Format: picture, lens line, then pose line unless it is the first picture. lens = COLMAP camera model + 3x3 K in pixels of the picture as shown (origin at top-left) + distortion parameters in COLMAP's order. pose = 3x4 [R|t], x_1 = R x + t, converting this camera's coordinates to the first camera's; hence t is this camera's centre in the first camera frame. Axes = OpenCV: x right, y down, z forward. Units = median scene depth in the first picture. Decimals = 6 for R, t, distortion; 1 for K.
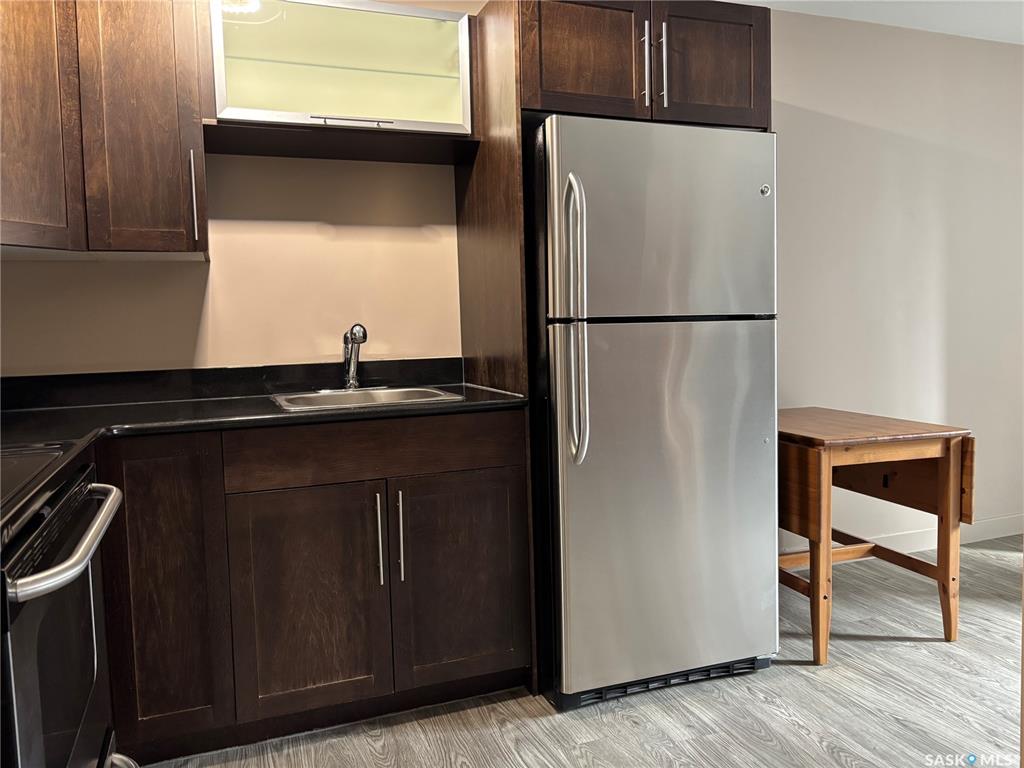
lens RADIAL K [[782.1, 0, 506.2], [0, 782.1, 380.2], [0, 0, 1]] dist [0.055589, -0.063058]
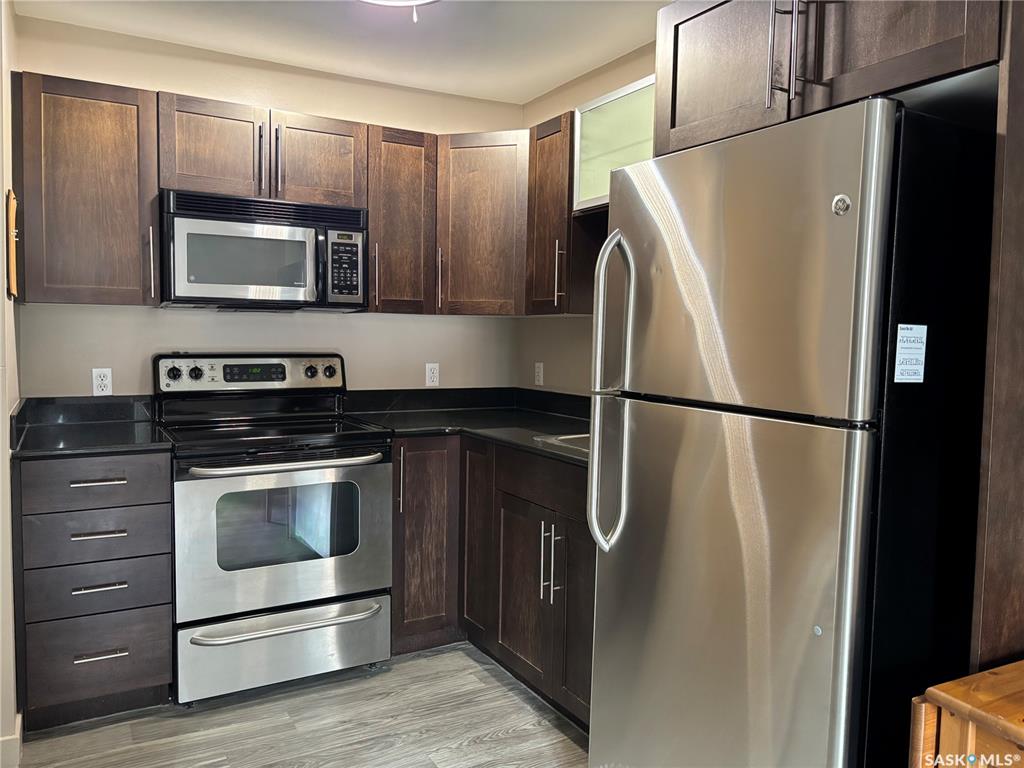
lens RADIAL K [[782.1, 0, 506.2], [0, 782.1, 380.2], [0, 0, 1]] dist [0.055589, -0.063058]
pose [[0.151863, 0.088965, -0.984390, 0.916234], [-0.086913, 0.993285, 0.076361, -0.143502], [0.984573, 0.073959, 0.158575, 0.699892]]
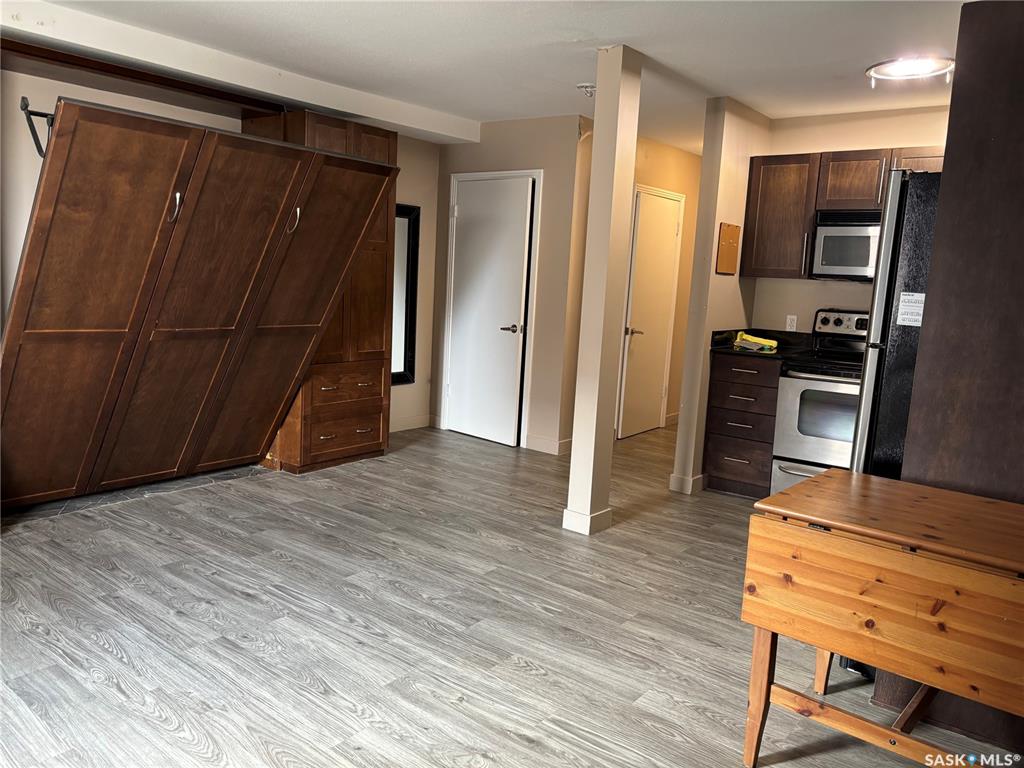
lens RADIAL K [[777.6, 0, 504.6], [0, 777.6, 382.5], [0, 0, 1]] dist [0.048042, -0.061492]
pose [[-0.855886, 0.053052, -0.514436, 1.394213], [-0.066530, 0.975165, 0.211252, -0.237014], [0.512867, 0.215033, -0.831100, 1.742551]]
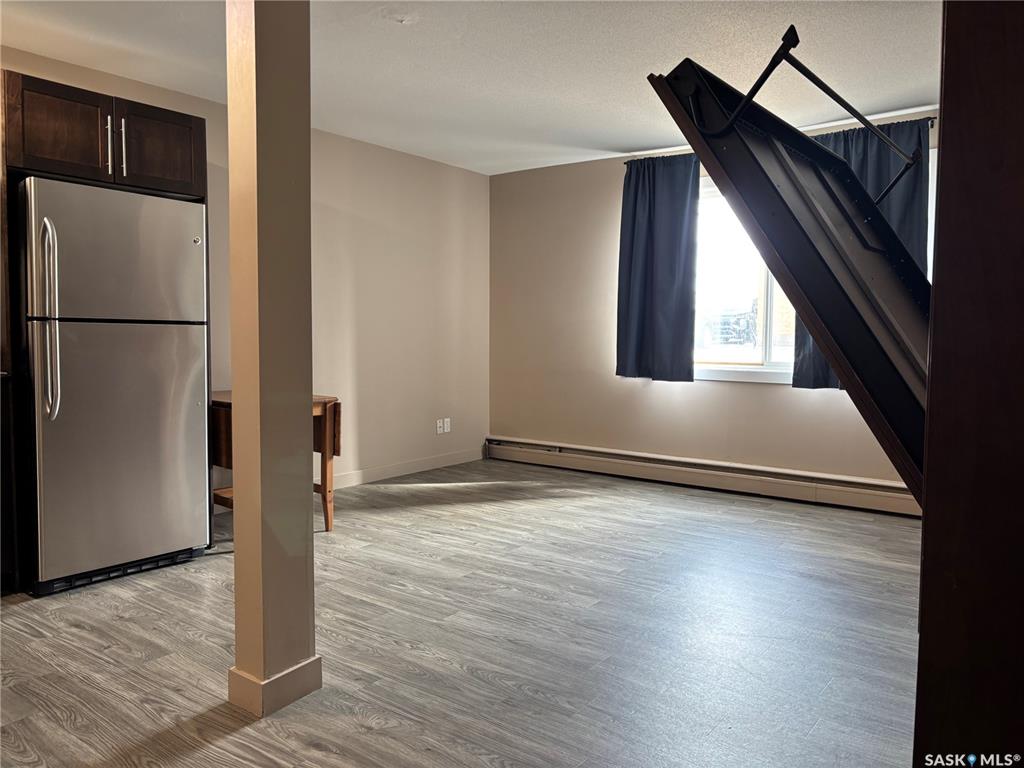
lens RADIAL K [[774.1, 0, 516.4], [0, 774.1, 378.5], [0, 0, 1]] dist [0.060398, -0.082053]
pose [[0.838103, 0.003693, 0.545499, 0.022302], [0.003587, 0.999918, -0.012281, 0.050788], [-0.545500, 0.012249, 0.838021, -0.636610]]
